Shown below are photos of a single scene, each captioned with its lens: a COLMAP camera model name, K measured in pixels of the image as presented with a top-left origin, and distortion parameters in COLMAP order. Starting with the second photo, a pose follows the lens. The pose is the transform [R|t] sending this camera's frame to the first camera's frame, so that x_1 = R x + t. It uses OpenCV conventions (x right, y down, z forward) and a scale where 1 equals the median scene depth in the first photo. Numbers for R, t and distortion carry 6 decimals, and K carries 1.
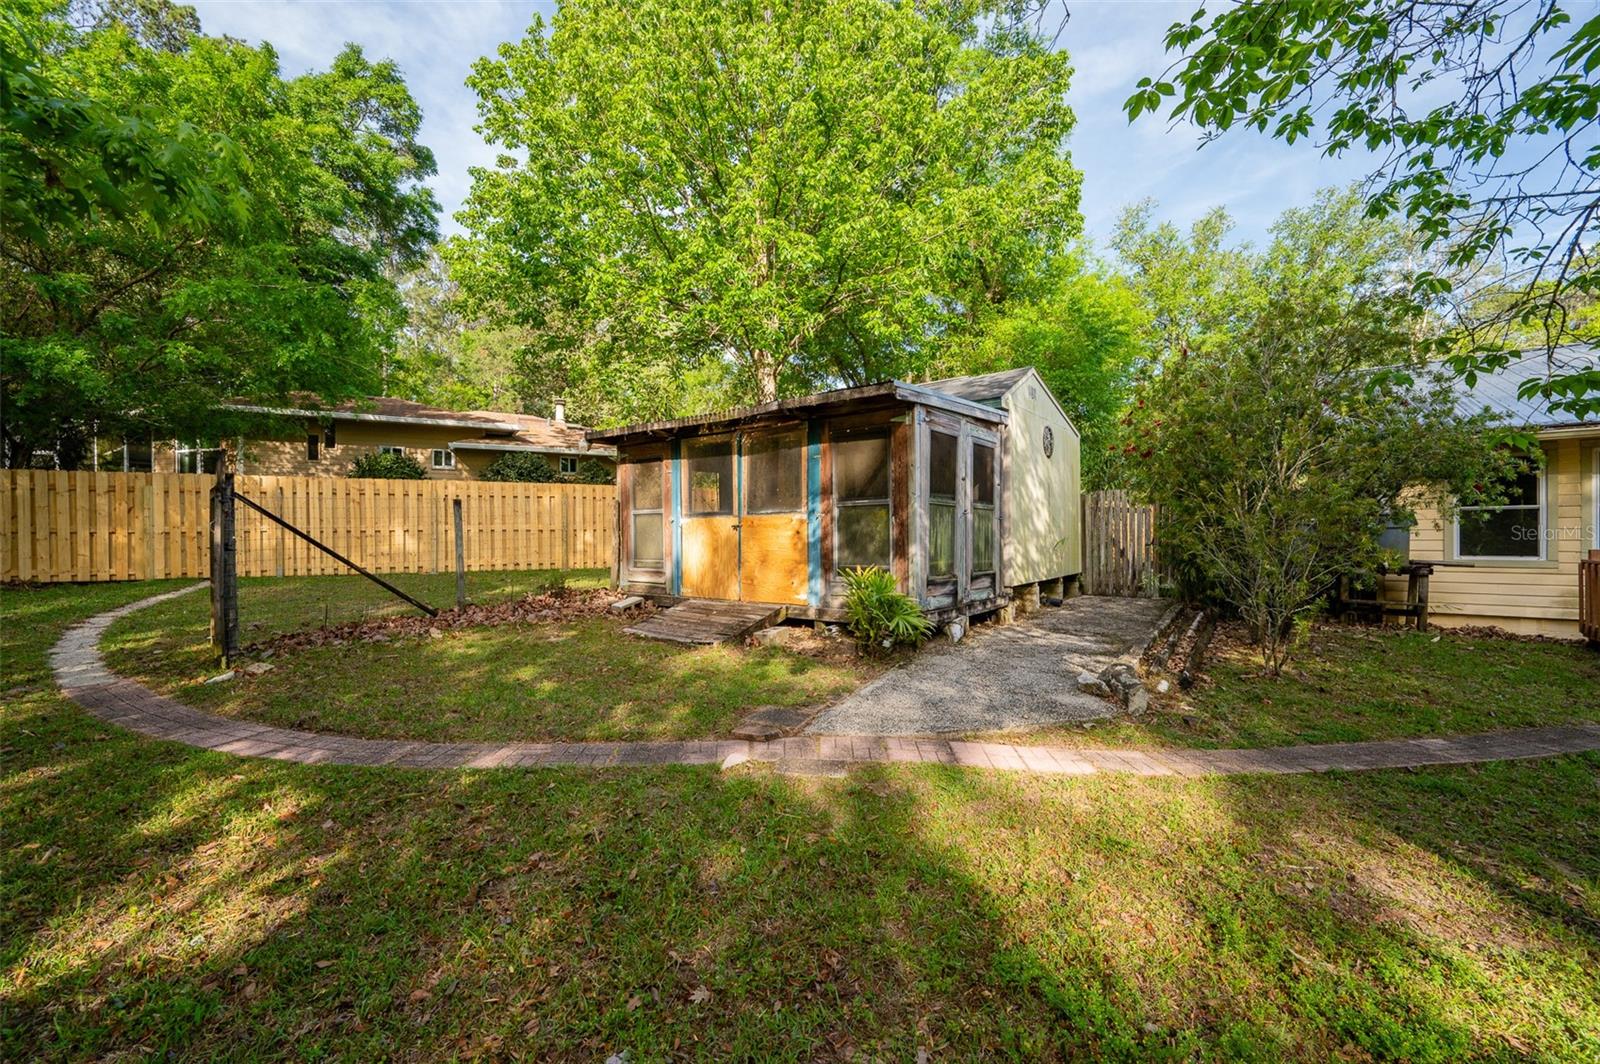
lens RADIAL K [[624.5, 0, 800.0], [0, 624.5, 532.0], [0, 0, 1]] dist [-0.001248, -0.000292]
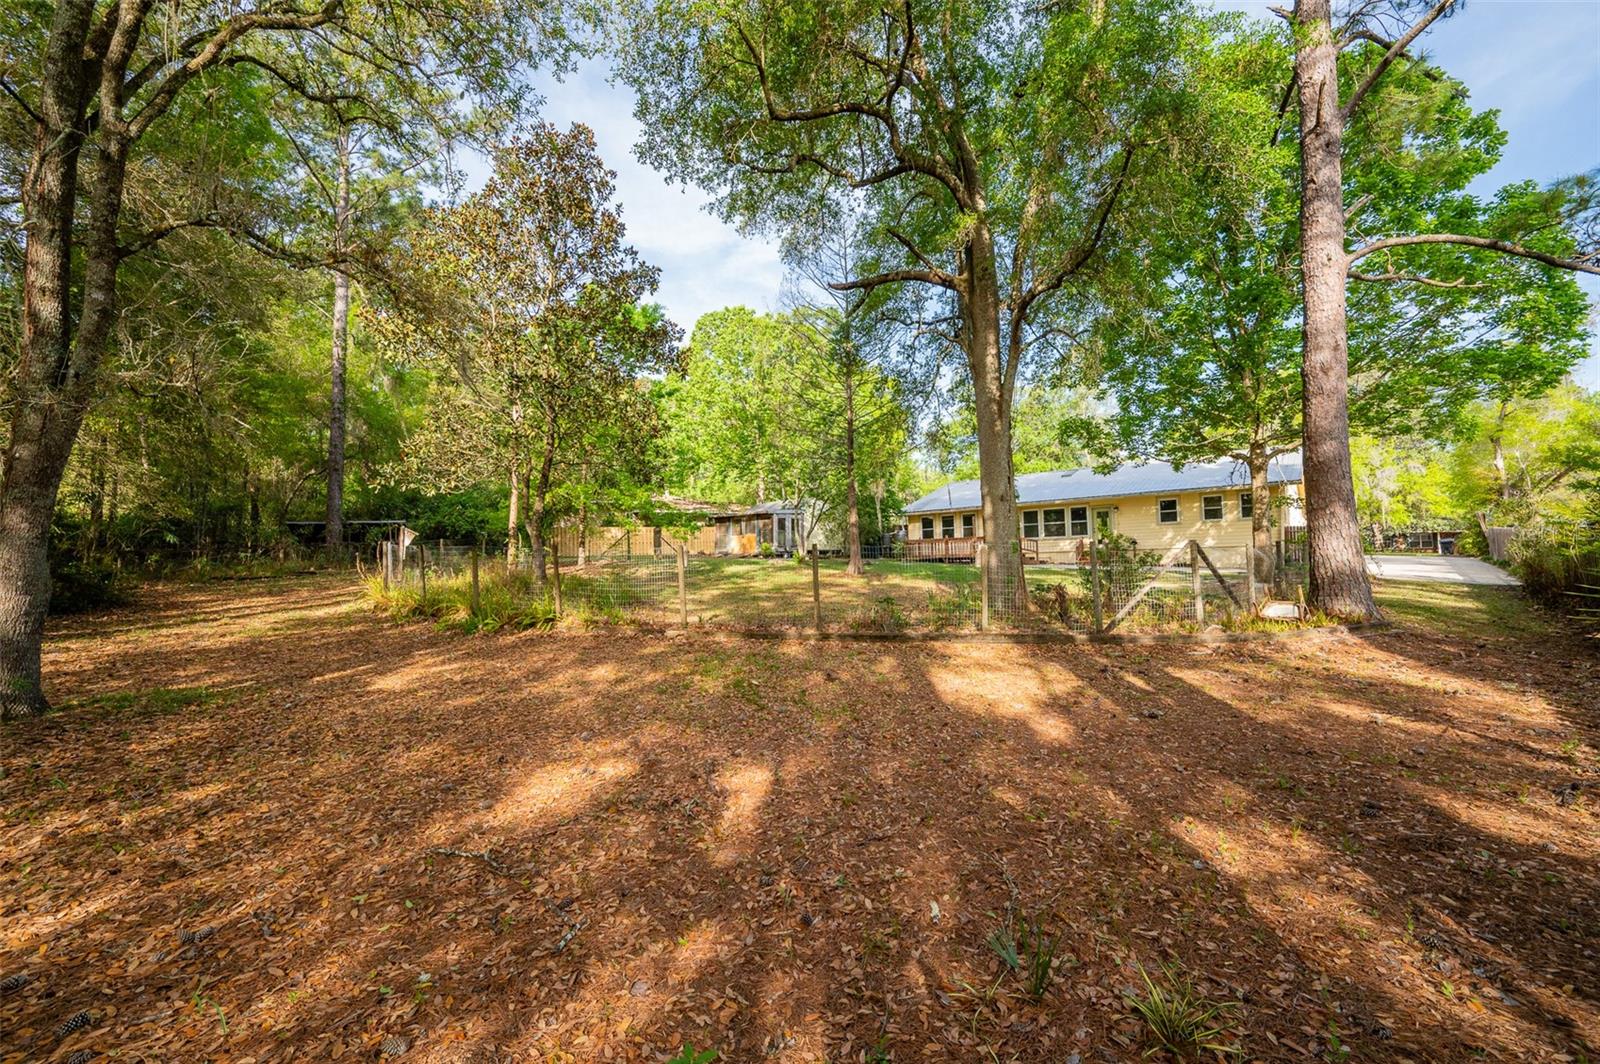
lens RADIAL K [[624.5, 0, 800.0], [0, 624.5, 532.0], [0, 0, 1]] dist [-0.001248, -0.000292]
pose [[0.998498, -0.027437, -0.047421, 0.518132], [0.025616, 0.998927, -0.038581, 0.131549], [0.048429, 0.037308, 0.998130, -3.455847]]
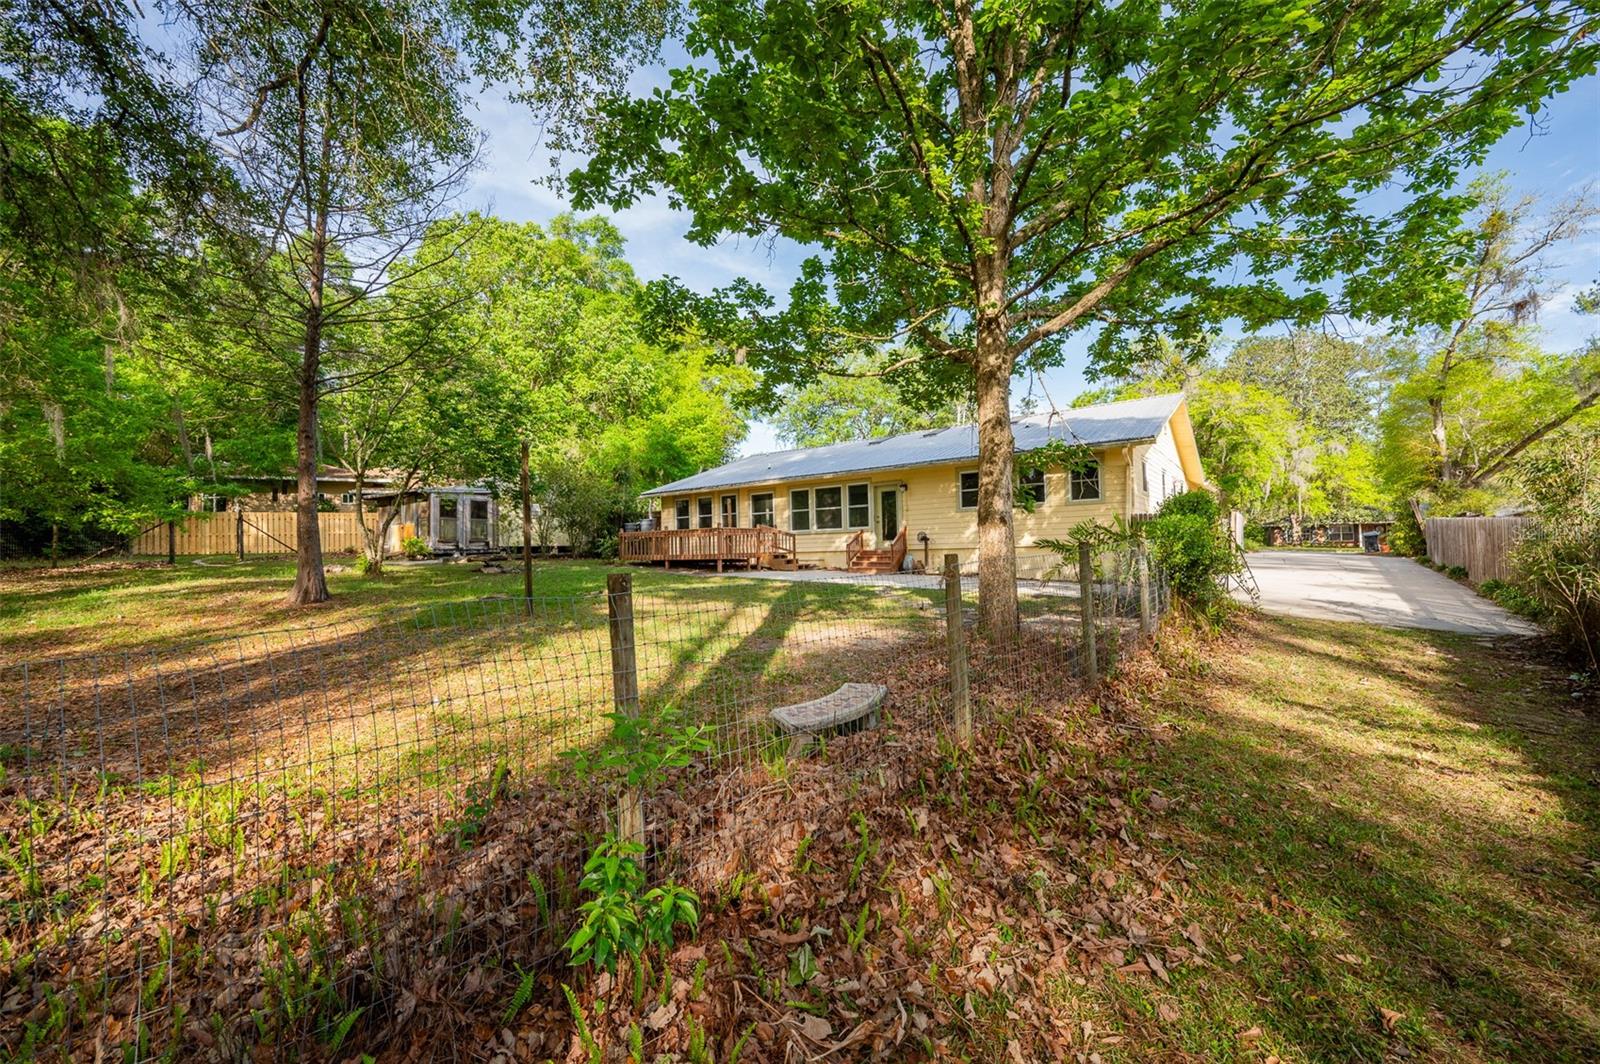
lens RADIAL K [[624.5, 0, 800.0], [0, 624.5, 532.0], [0, 0, 1]] dist [-0.001248, -0.000292]
pose [[0.999518, -0.023835, 0.019891, 1.755174], [0.024211, 0.999528, -0.018887, 0.111693], [-0.019431, 0.019359, 0.999624, -2.098733]]
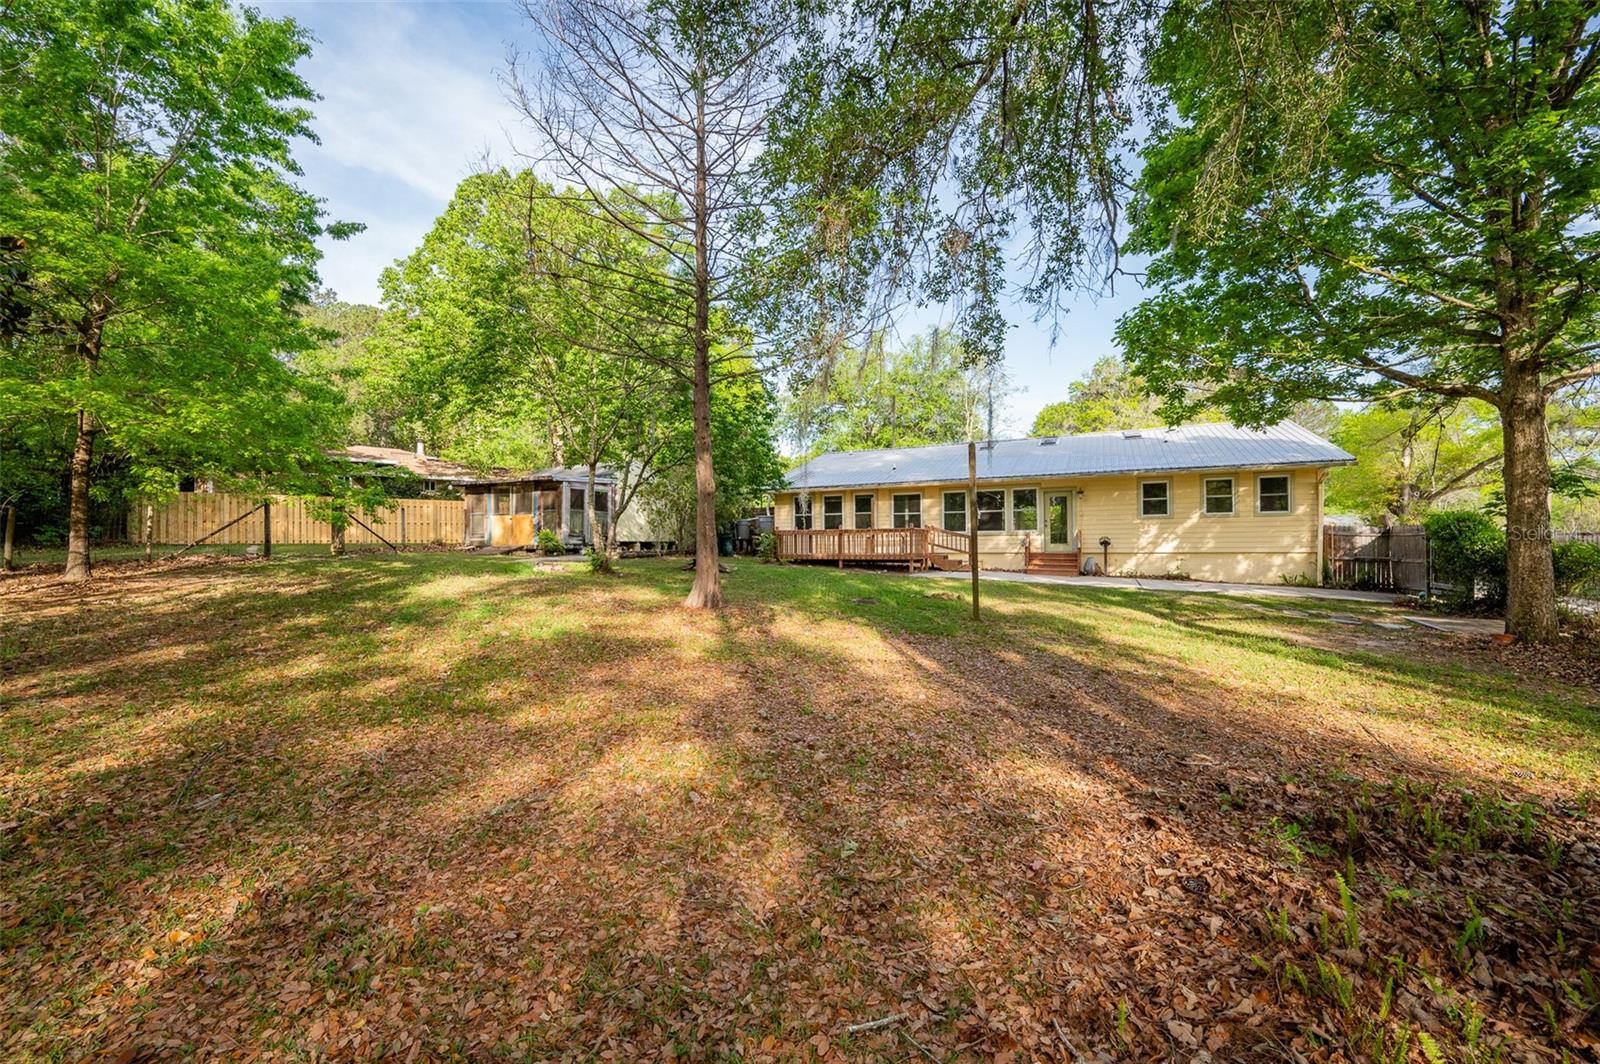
lens RADIAL K [[624.5, 0, 800.0], [0, 624.5, 532.0], [0, 0, 1]] dist [-0.001248, -0.000292]
pose [[0.978000, -0.000806, 0.208605, 0.561352], [0.004084, 0.999875, -0.015286, 0.092959], [-0.208567, 0.015801, 0.977880, -1.945844]]
